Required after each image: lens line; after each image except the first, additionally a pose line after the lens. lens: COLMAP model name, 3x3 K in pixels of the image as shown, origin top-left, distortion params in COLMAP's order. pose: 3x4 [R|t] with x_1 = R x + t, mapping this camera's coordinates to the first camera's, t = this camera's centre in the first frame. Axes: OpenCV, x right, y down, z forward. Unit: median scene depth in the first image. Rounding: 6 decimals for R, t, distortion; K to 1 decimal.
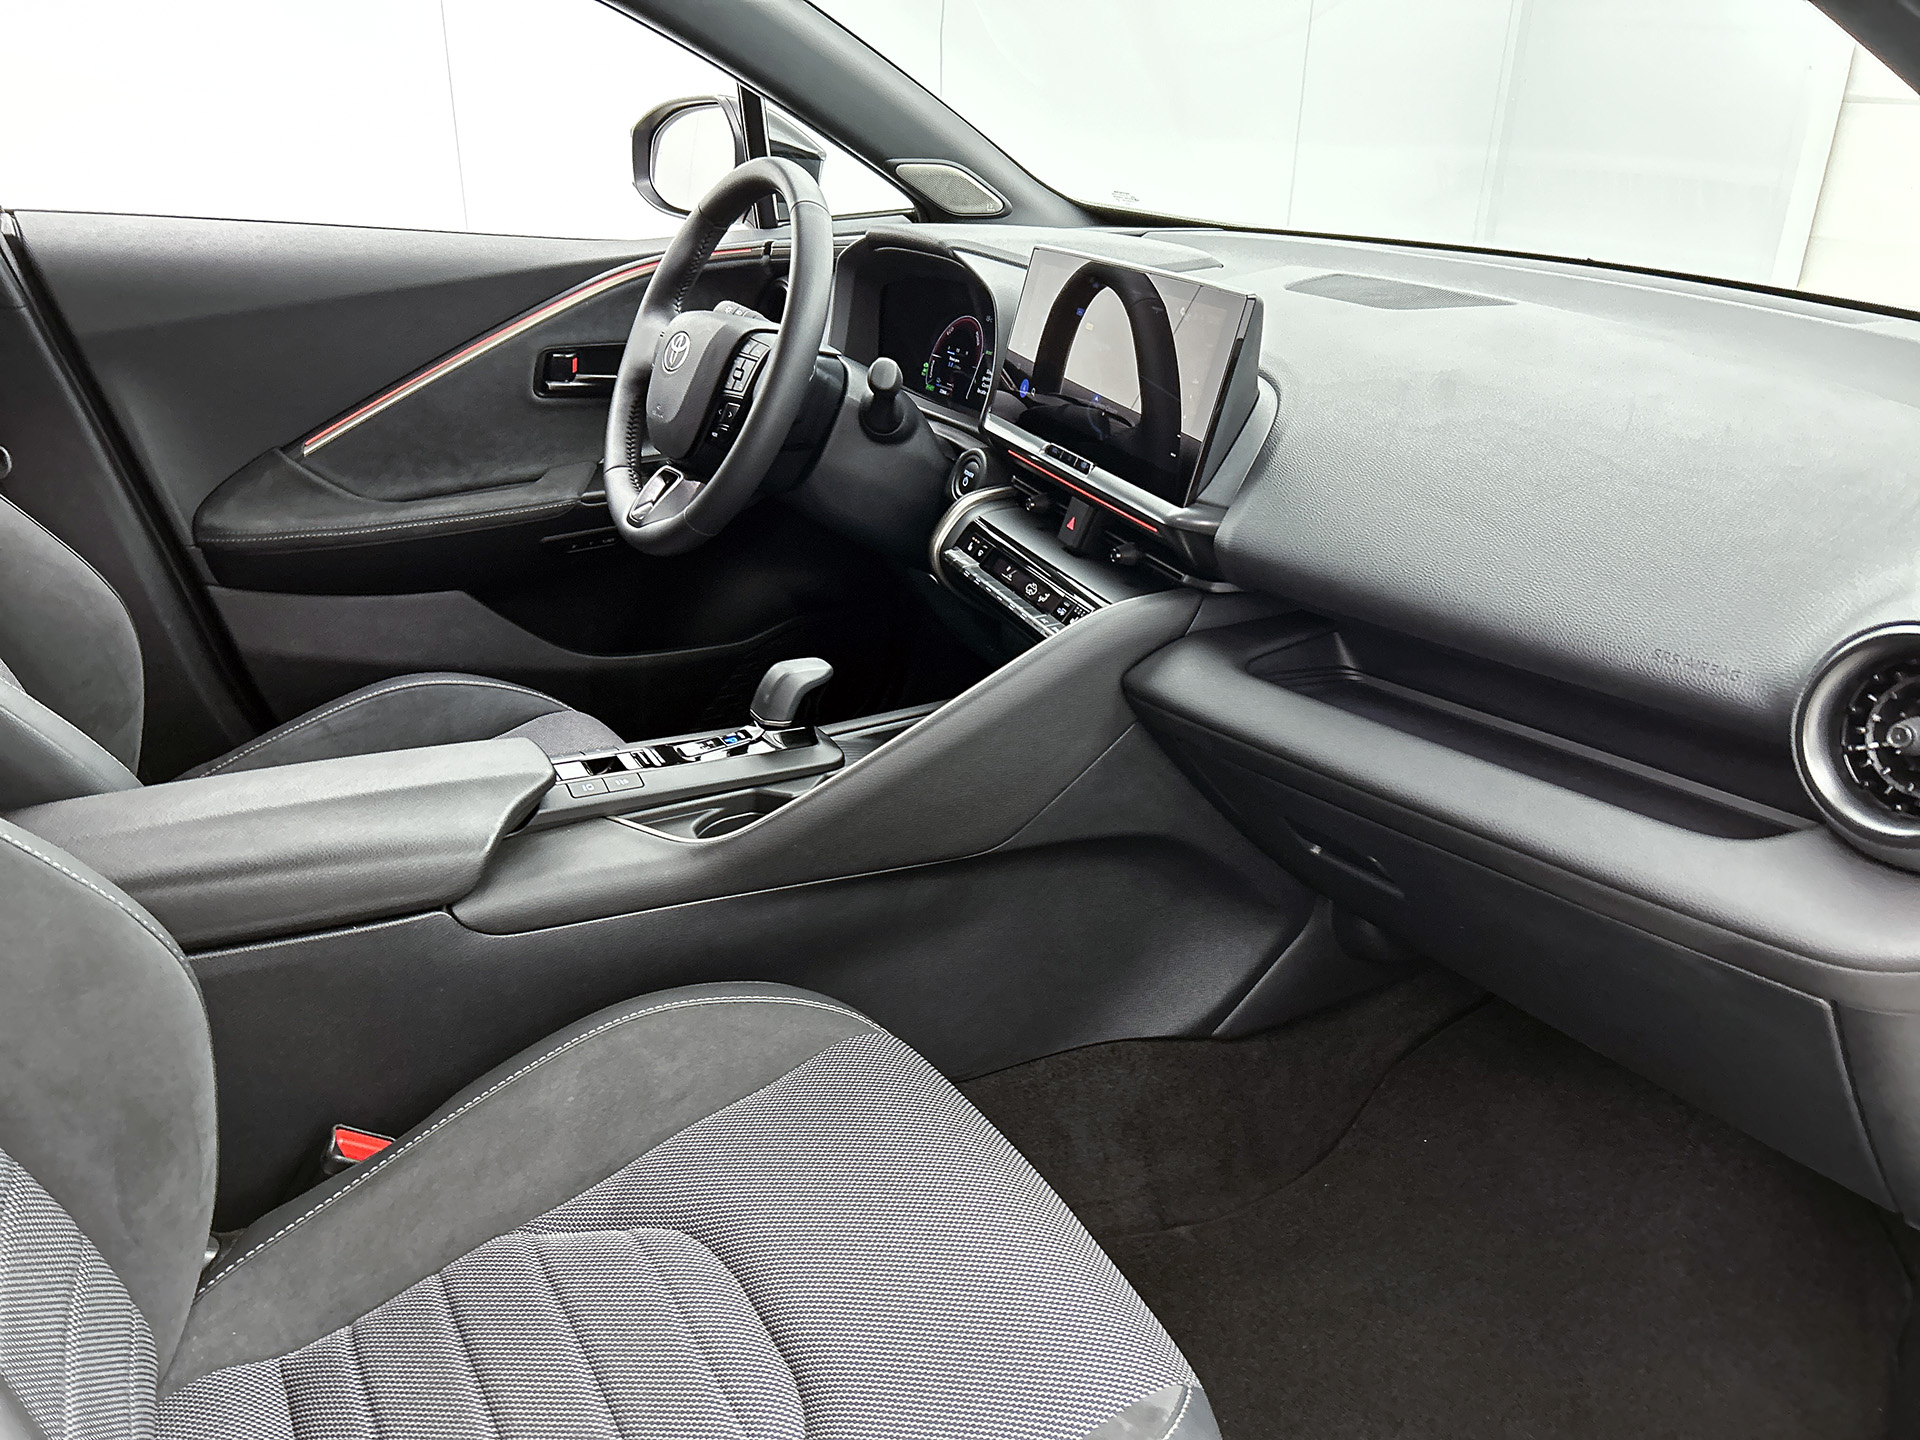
lens RADIAL K [[1459.4, 0, 940.2], [0, 1459.4, 721.3], [0, 0, 1]] dist [0.021722, -0.001799]
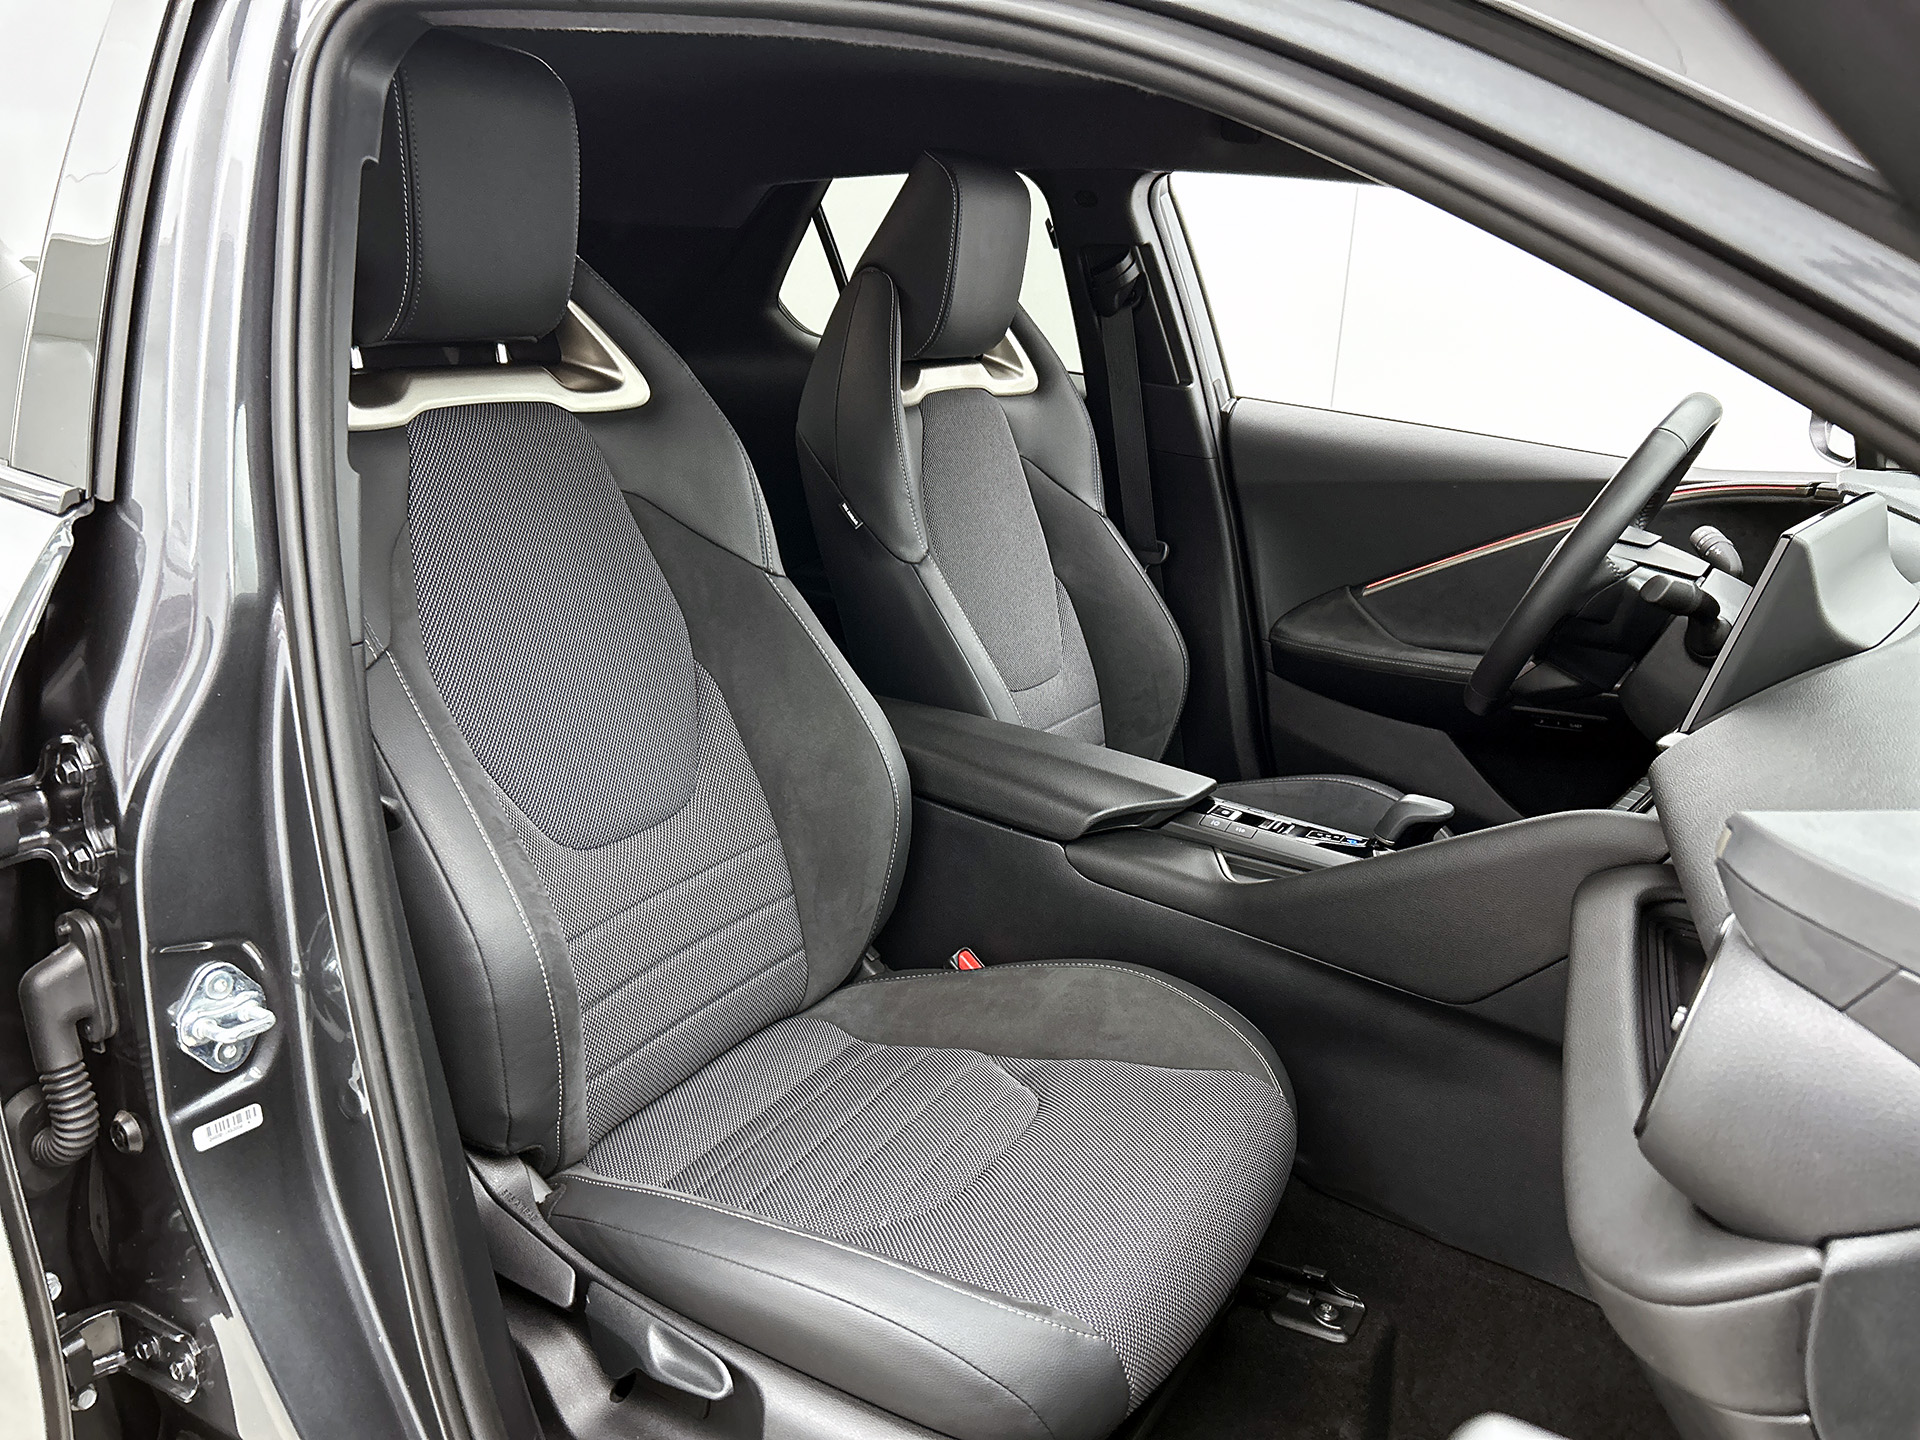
lens RADIAL K [[1459.4, 0, 940.2], [0, 1459.4, 721.3], [0, 0, 1]] dist [0.021722, -0.001799]
pose [[0.468943, 0.247574, -0.847820, 0.516668], [-0.377182, 0.924113, 0.061227, -0.018115], [0.798640, 0.291071, 0.526737, 0.061925]]
